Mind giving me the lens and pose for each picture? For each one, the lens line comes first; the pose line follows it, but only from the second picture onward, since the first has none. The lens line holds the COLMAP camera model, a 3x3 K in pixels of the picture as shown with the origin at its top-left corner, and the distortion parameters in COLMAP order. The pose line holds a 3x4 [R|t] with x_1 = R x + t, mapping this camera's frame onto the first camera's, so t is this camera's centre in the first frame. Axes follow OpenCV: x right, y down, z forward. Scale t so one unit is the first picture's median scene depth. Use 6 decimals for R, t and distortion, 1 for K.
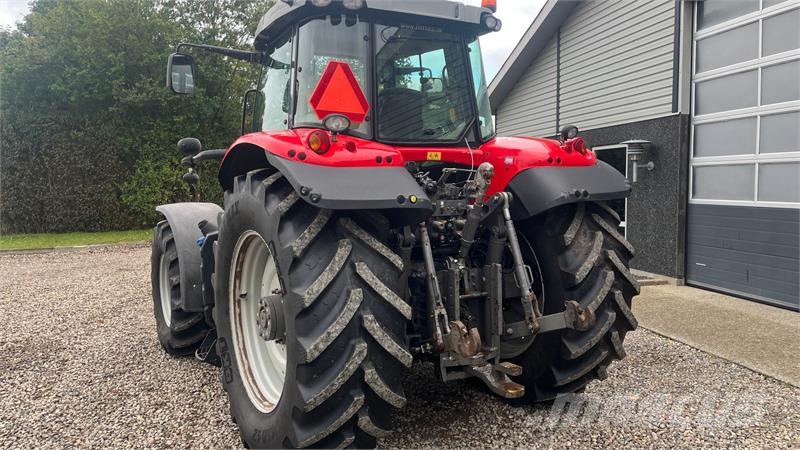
lens RADIAL K [[600.7, 0, 399.9], [0, 600.7, 219.6], [0, 0, 1]] dist [0.060344, -0.075286]
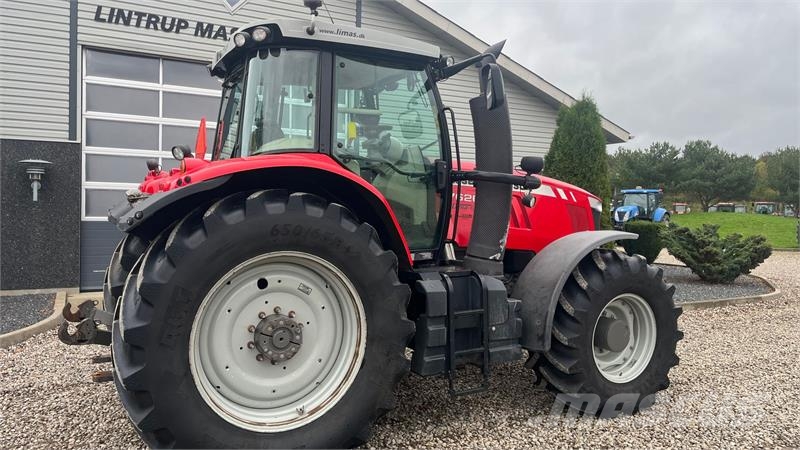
lens RADIAL K [[600.7, 0, 402.4], [0, 600.7, 218.6], [0, 0, 1]] dist [0.060344, -0.075286]
pose [[-0.268364, -0.014051, 0.963215, -0.806844], [0.041119, 0.998815, 0.026026, -0.036284], [-0.962440, 0.046591, -0.267468, 0.728286]]
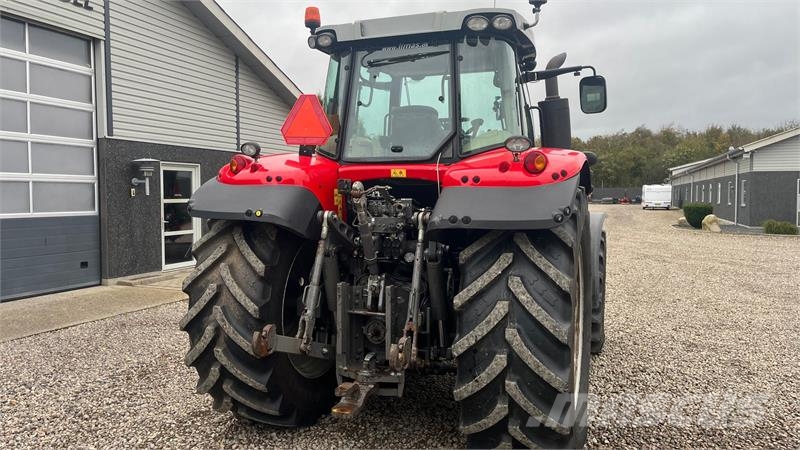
lens RADIAL K [[600.7, 0, 392.7], [0, 600.7, 222.4], [0, 0, 1]] dist [0.060344, -0.075286]
pose [[-0.828952, -0.017635, 0.559042, -0.523941], [0.040406, 0.995003, 0.091302, -0.064809], [-0.557859, 0.098273, -0.824097, 1.126172]]
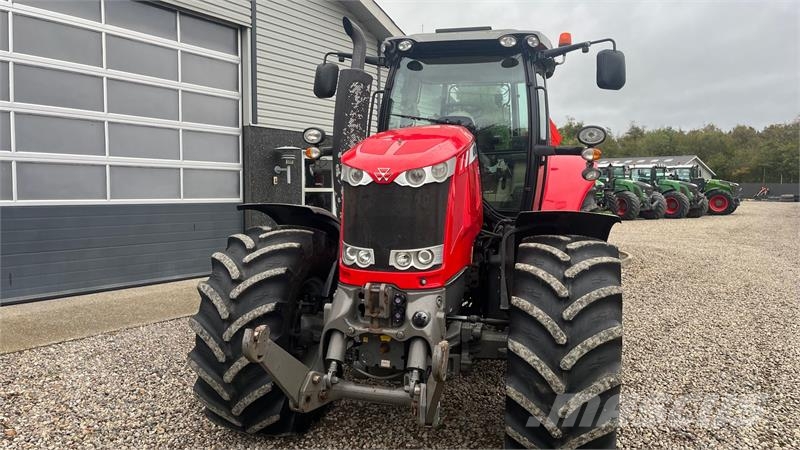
lens RADIAL K [[600.7, 0, 393.2], [0, 600.7, 230.3], [0, 0, 1]] dist [0.060344, -0.075286]
pose [[-0.679717, -0.051145, 0.731689, -0.465499], [0.039148, 0.993614, 0.105820, -0.053980], [-0.732429, 0.100572, -0.673375, 1.062399]]
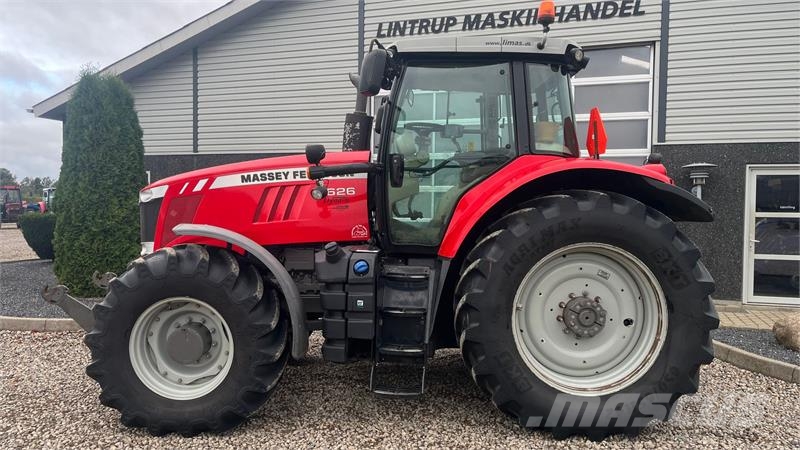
lens RADIAL K [[600.7, 0, 392.5], [0, 600.7, 226.5], [0, 0, 1]] dist [0.060344, -0.075286]
pose [[0.526955, -0.016716, 0.849729, -0.589215], [0.035341, 0.999373, -0.002257, -0.010141], [-0.849158, 0.031219, 0.527215, 0.289026]]
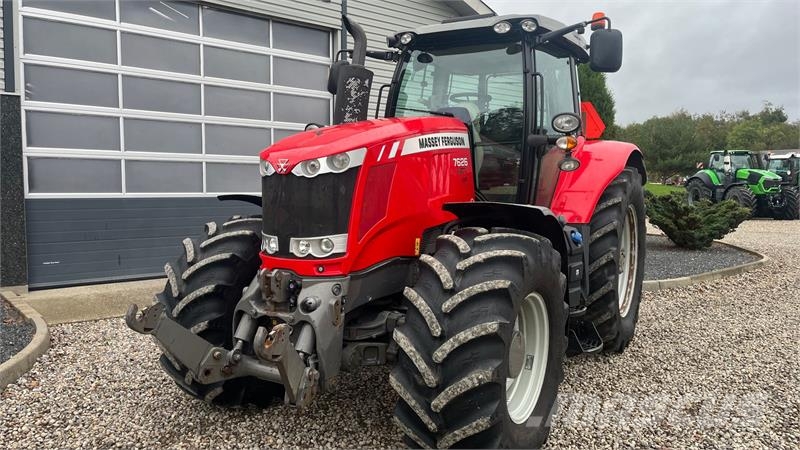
lens RADIAL K [[600.7, 0, 392.9], [0, 600.7, 231.0], [0, 0, 1]] dist [0.060344, -0.075286]
pose [[-0.457484, -0.068051, 0.886610, -0.565392], [0.049692, 0.993553, 0.101900, -0.043764], [-0.887828, 0.090675, -0.451153, 0.935895]]
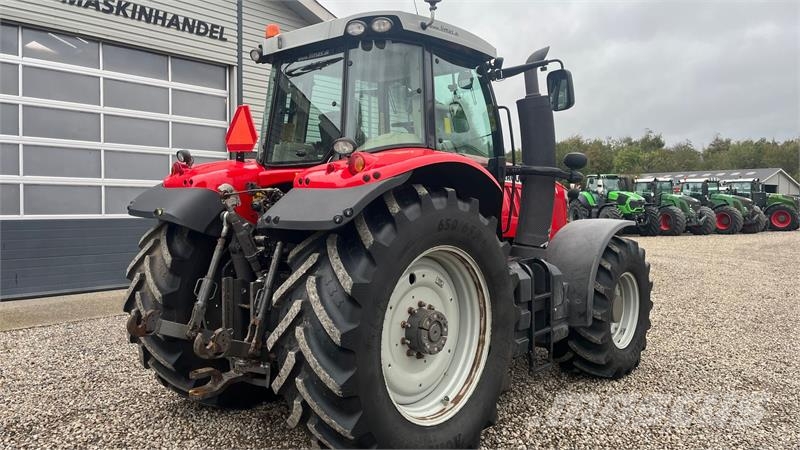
lens RADIAL K [[600.7, 0, 394.4], [0, 600.7, 222.4], [0, 0, 1]] dist [0.060344, -0.075286]
pose [[-0.581693, -0.024141, 0.813050, -0.709153], [0.046058, 0.996978, 0.062554, -0.050016], [-0.812104, 0.073835, -0.578823, 0.959878]]
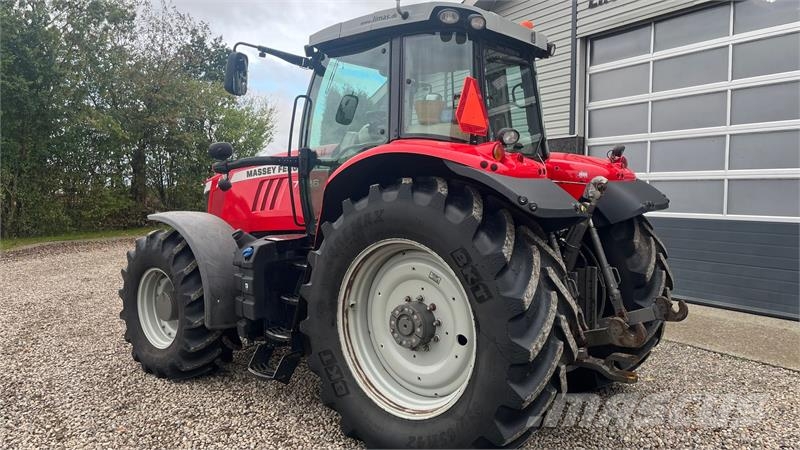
lens RADIAL K [[600.7, 0, 394.8], [0, 600.7, 218.6], [0, 0, 1]] dist [0.060344, -0.075286]
pose [[0.948451, -0.000337, 0.316925, -0.233238], [0.006104, 0.999833, -0.017205, 0.000547], [-0.316866, 0.018253, 0.948295, 0.020548]]
